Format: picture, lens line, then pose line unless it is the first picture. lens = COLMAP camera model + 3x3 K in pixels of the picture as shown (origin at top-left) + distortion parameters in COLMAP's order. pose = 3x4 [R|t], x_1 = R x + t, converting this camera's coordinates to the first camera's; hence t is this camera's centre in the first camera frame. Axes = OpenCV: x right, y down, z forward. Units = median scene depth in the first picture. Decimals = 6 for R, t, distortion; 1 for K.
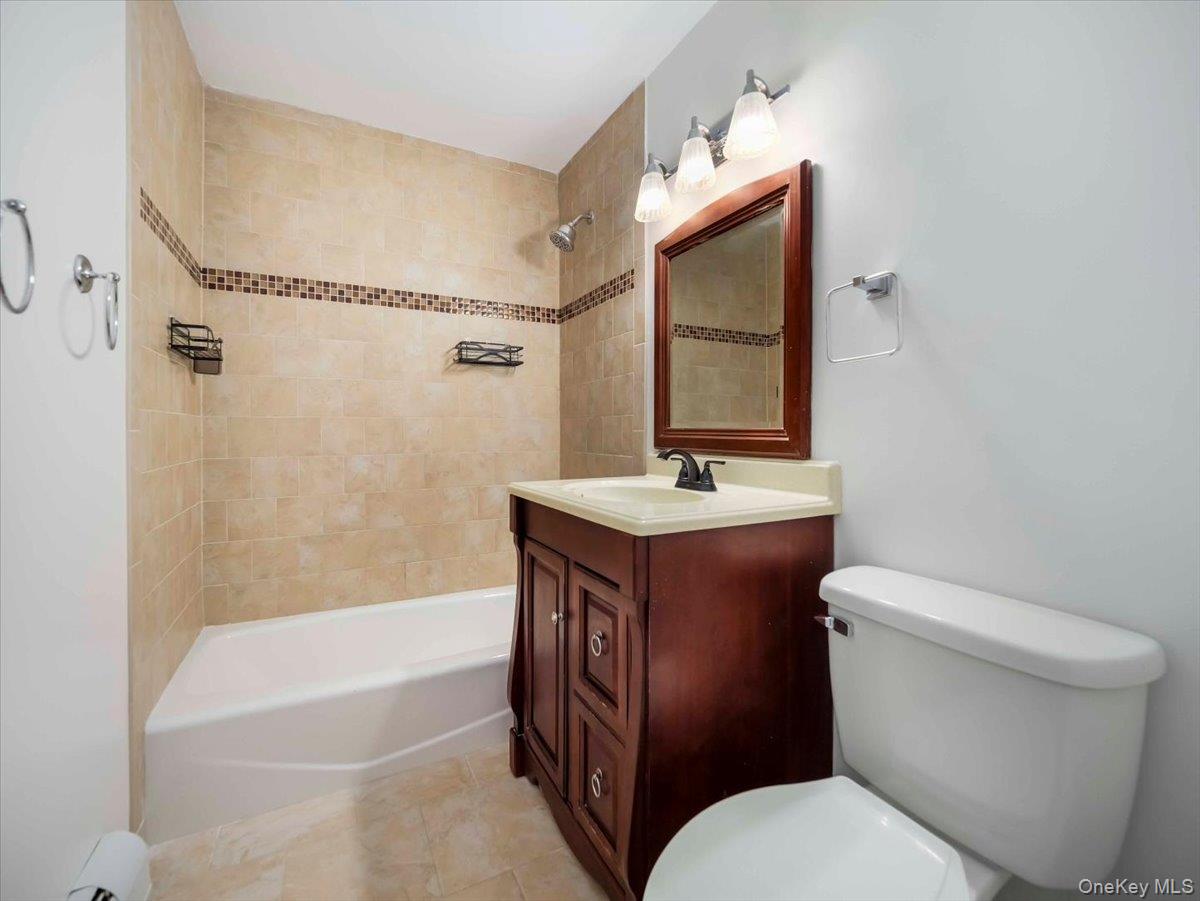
lens RADIAL K [[498.3, 0, 598.9], [0, 498.3, 442.4], [0, 0, 1]] dist [-0.013295, 0.003478]
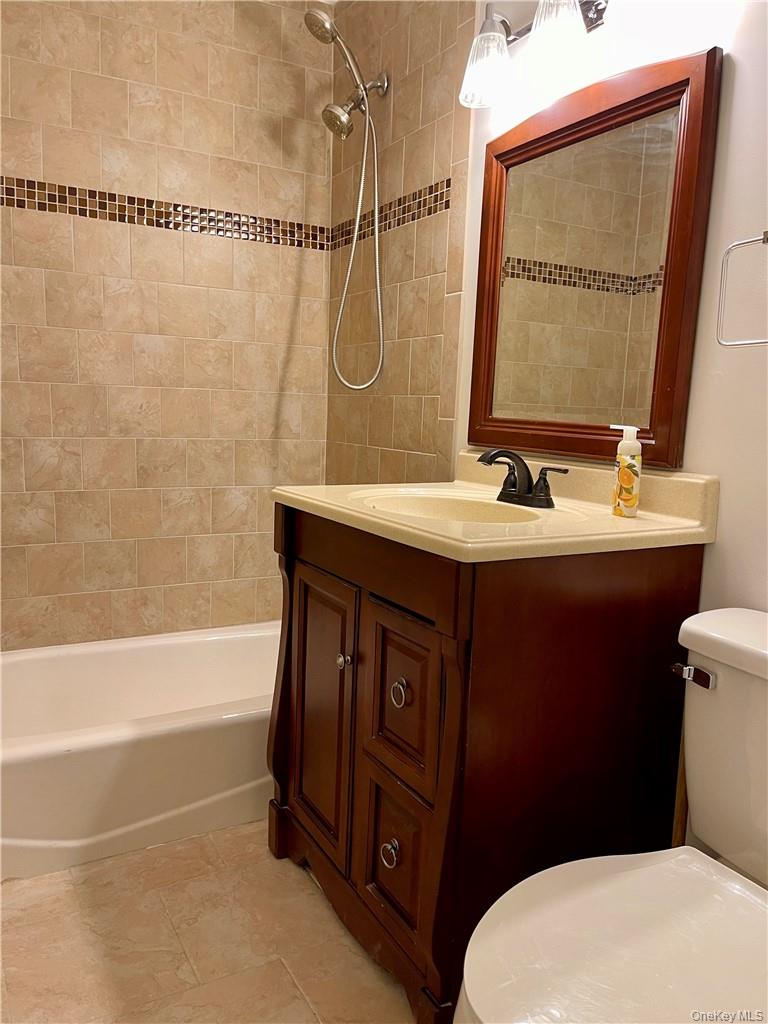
lens RADIAL K [[758.5, 0, 369.5], [0, 758.5, 525.1], [0, 0, 1]] dist [0.057310, -0.057624]
pose [[0.999306, 0.031284, 0.020217, -0.055587], [-0.033780, 0.989856, 0.138002, -0.021994], [-0.015694, -0.138589, 0.990226, -0.123620]]
